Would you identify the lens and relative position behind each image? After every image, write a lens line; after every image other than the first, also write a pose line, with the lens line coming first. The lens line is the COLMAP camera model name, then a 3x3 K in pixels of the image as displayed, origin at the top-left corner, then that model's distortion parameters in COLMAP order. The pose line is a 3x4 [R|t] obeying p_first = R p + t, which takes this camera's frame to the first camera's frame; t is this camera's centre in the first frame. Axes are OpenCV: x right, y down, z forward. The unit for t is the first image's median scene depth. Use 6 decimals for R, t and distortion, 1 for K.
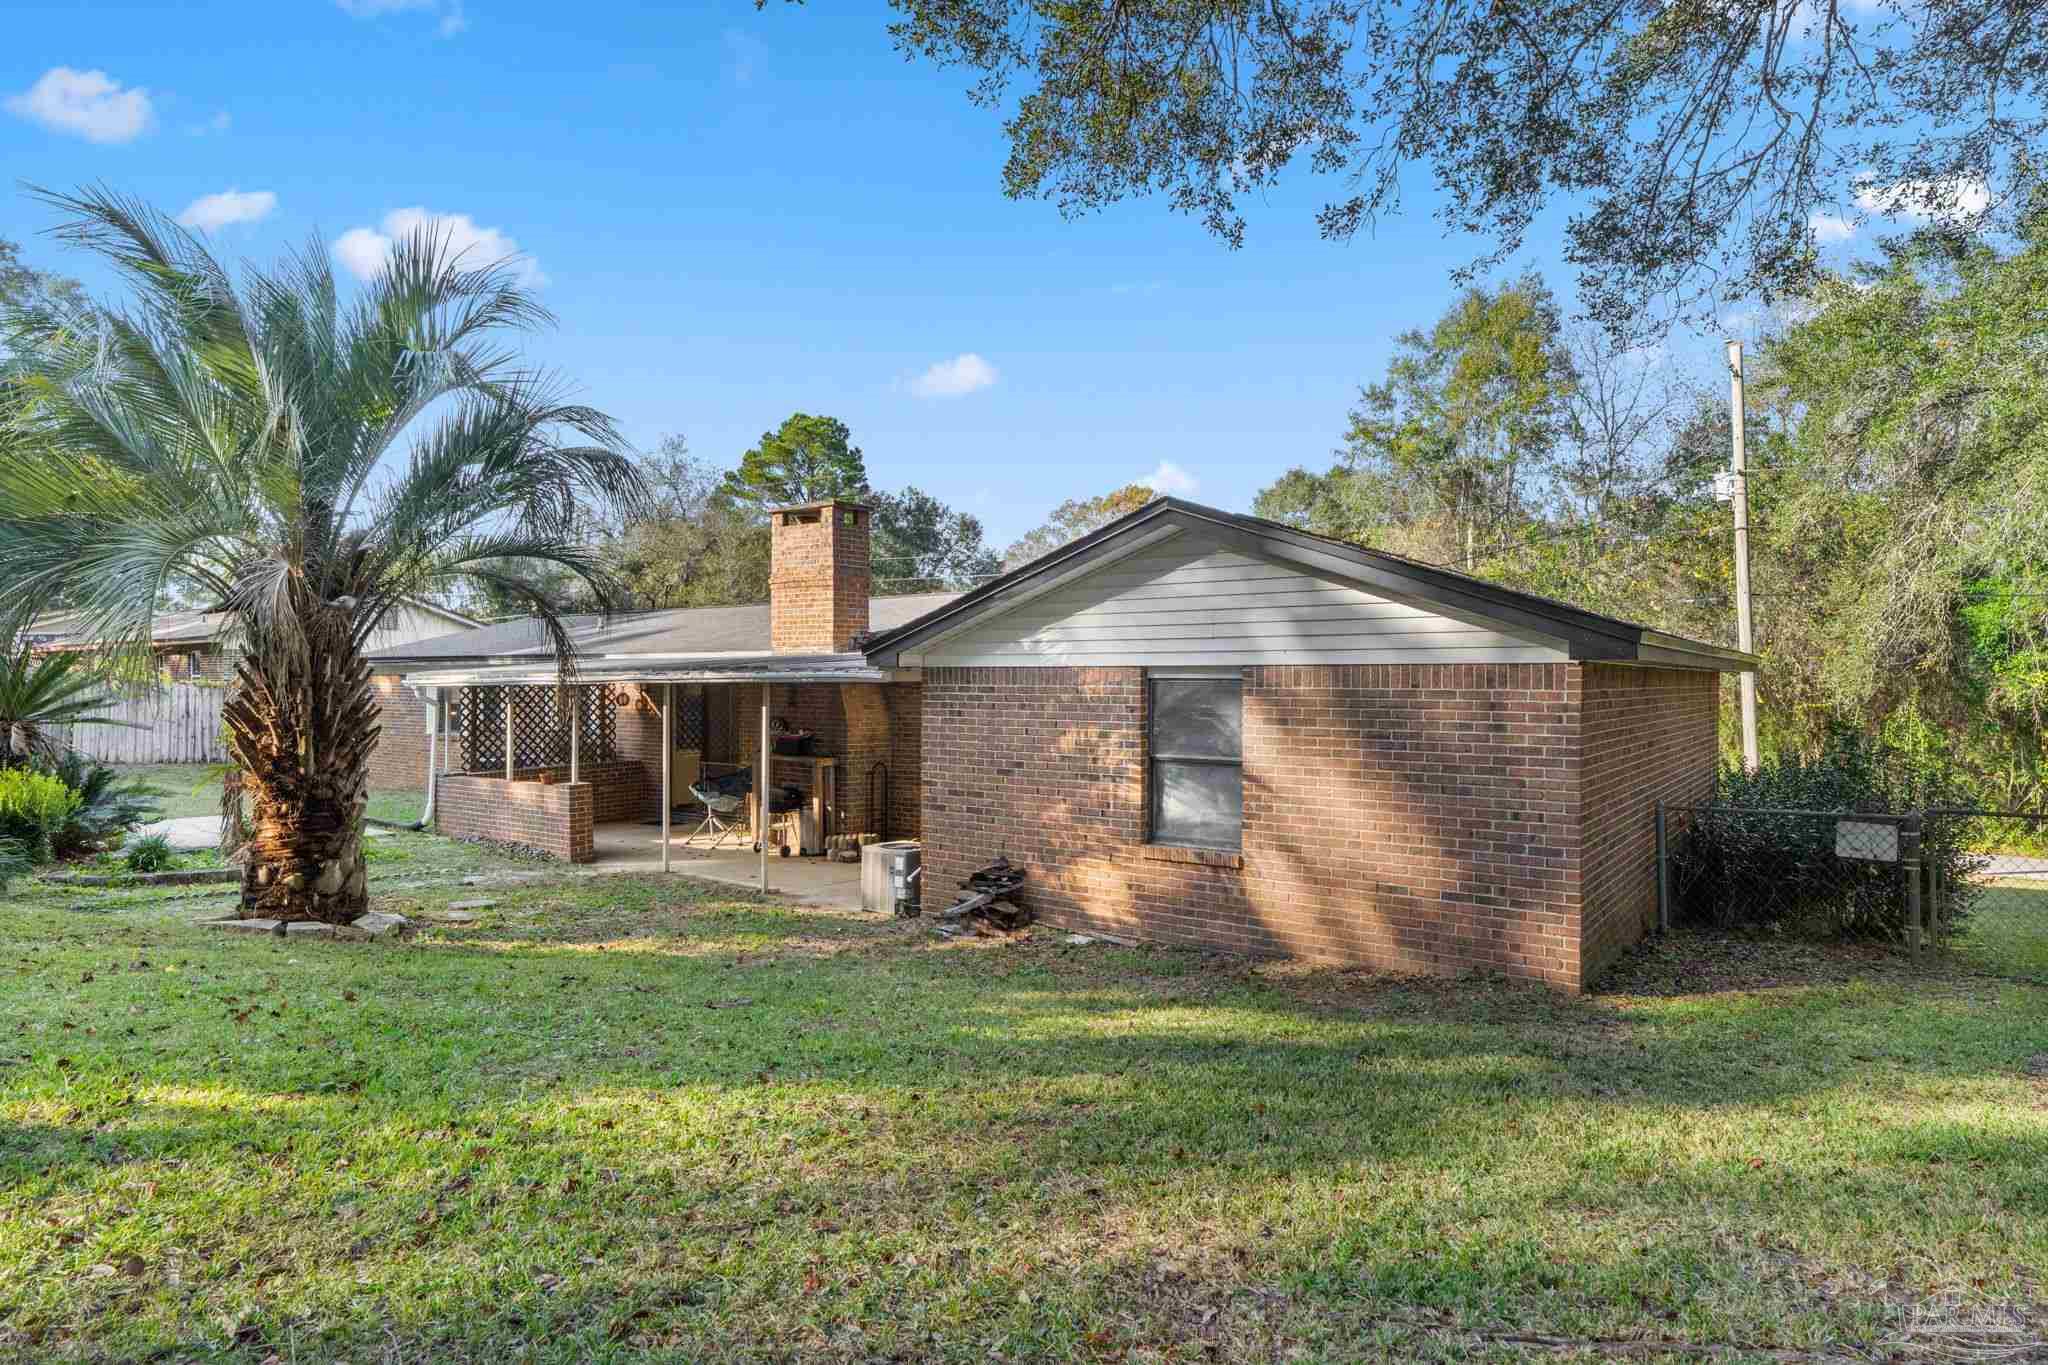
lens RADIAL K [[909.6, 0, 1028.2], [0, 909.6, 676.7], [0, 0, 1]] dist [-0.009277, 0.000808]
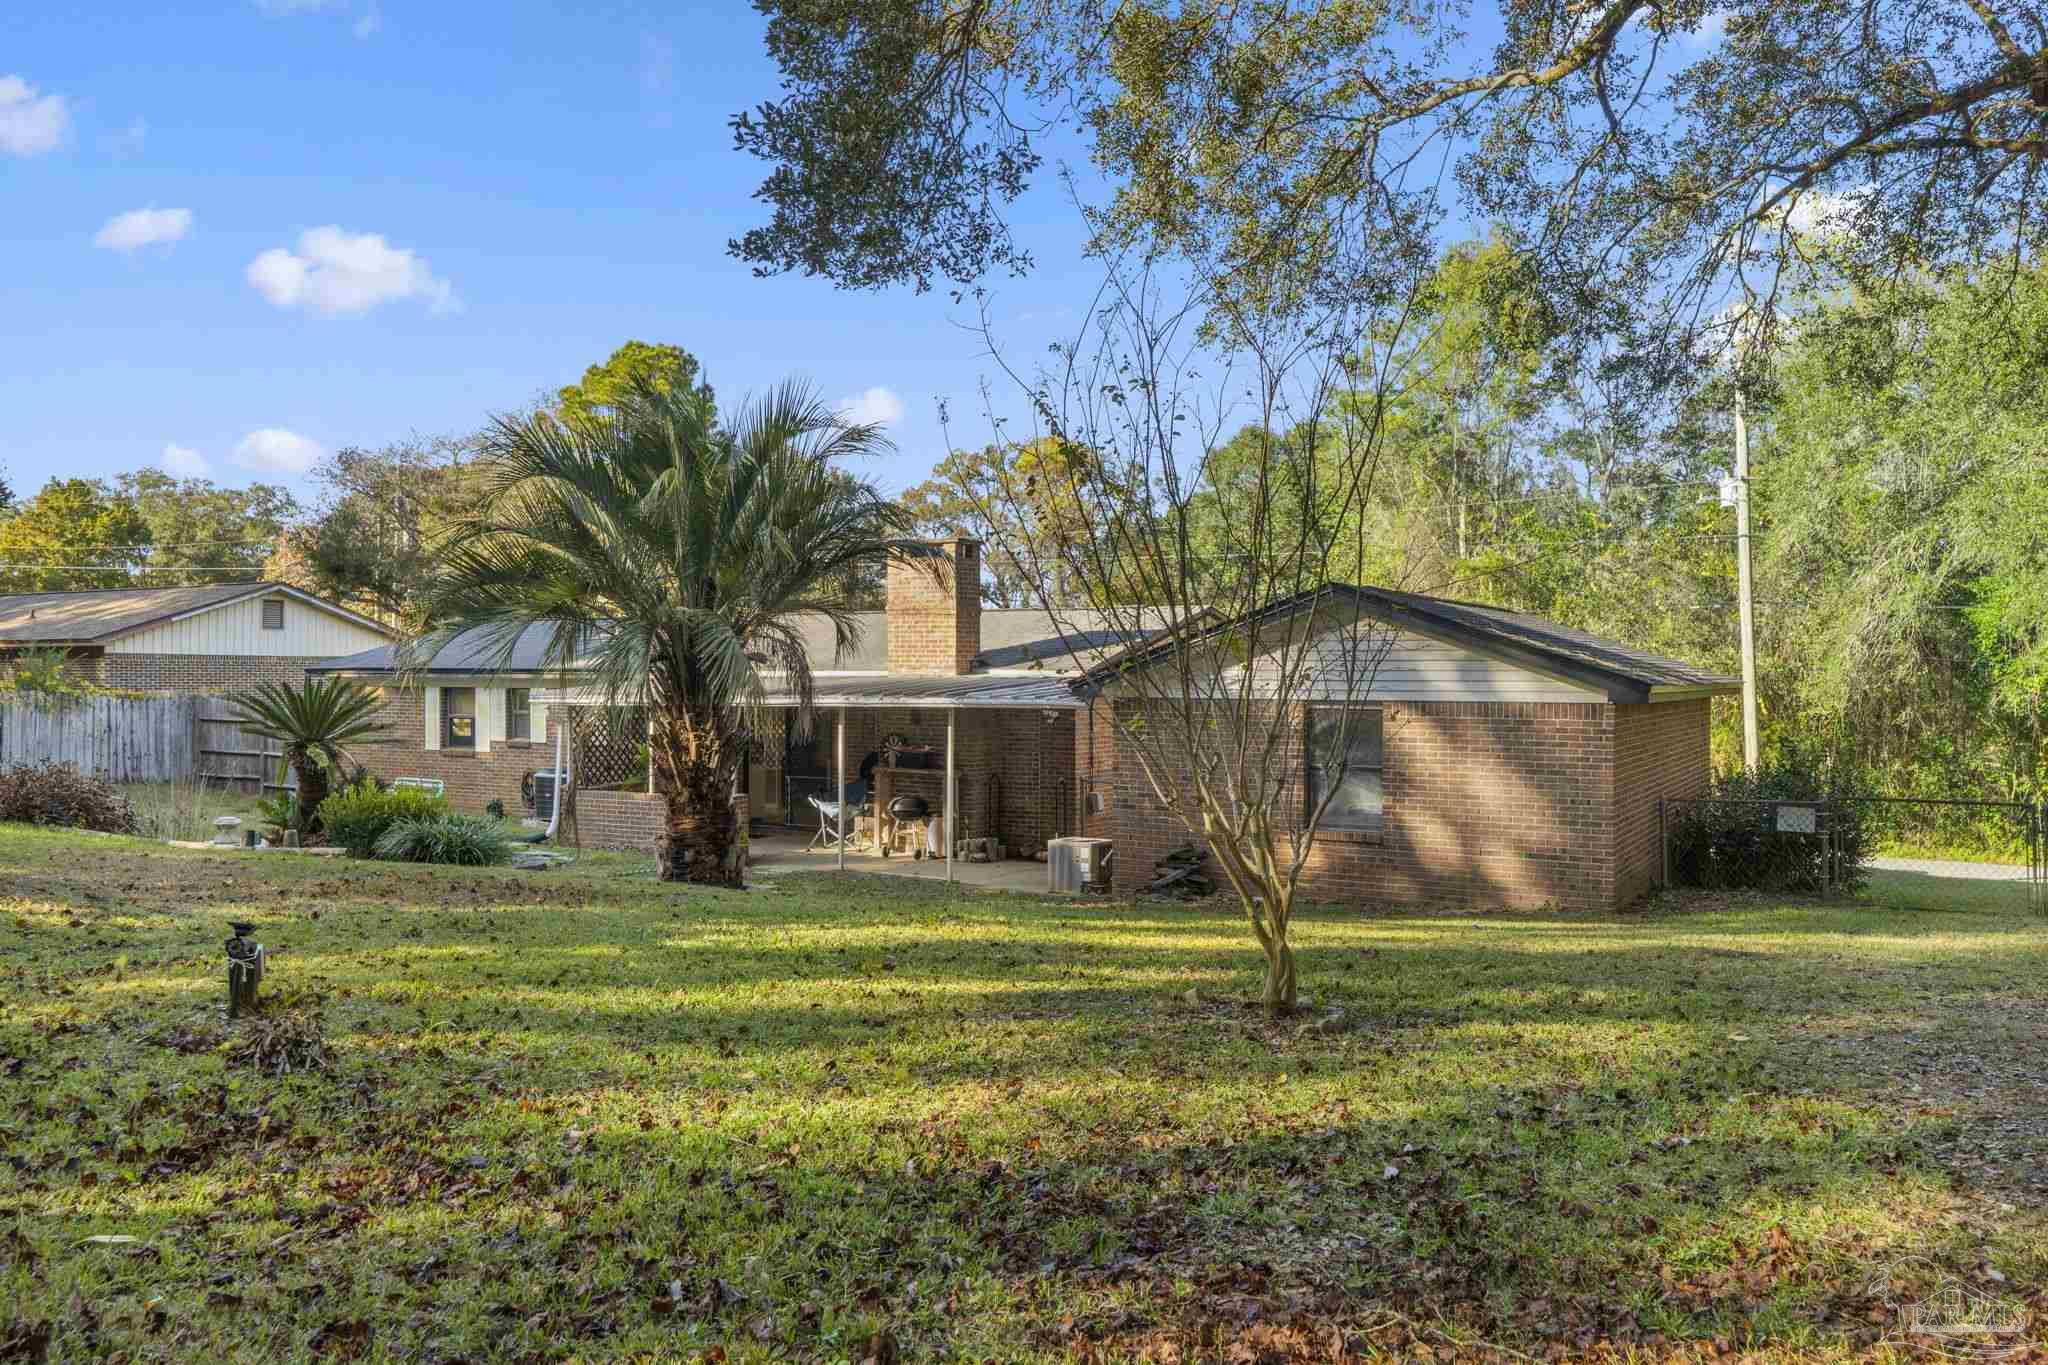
lens RADIAL K [[1118.6, 0, 1024.0], [0, 1118.6, 682.5], [0, 0, 1]] dist [-0.002552, -0.002494]
pose [[0.996139, -0.000096, 0.087787, -0.252354], [-0.000669, 0.999962, 0.008681, -0.029344], [-0.087784, -0.008706, 0.996101, -0.364488]]
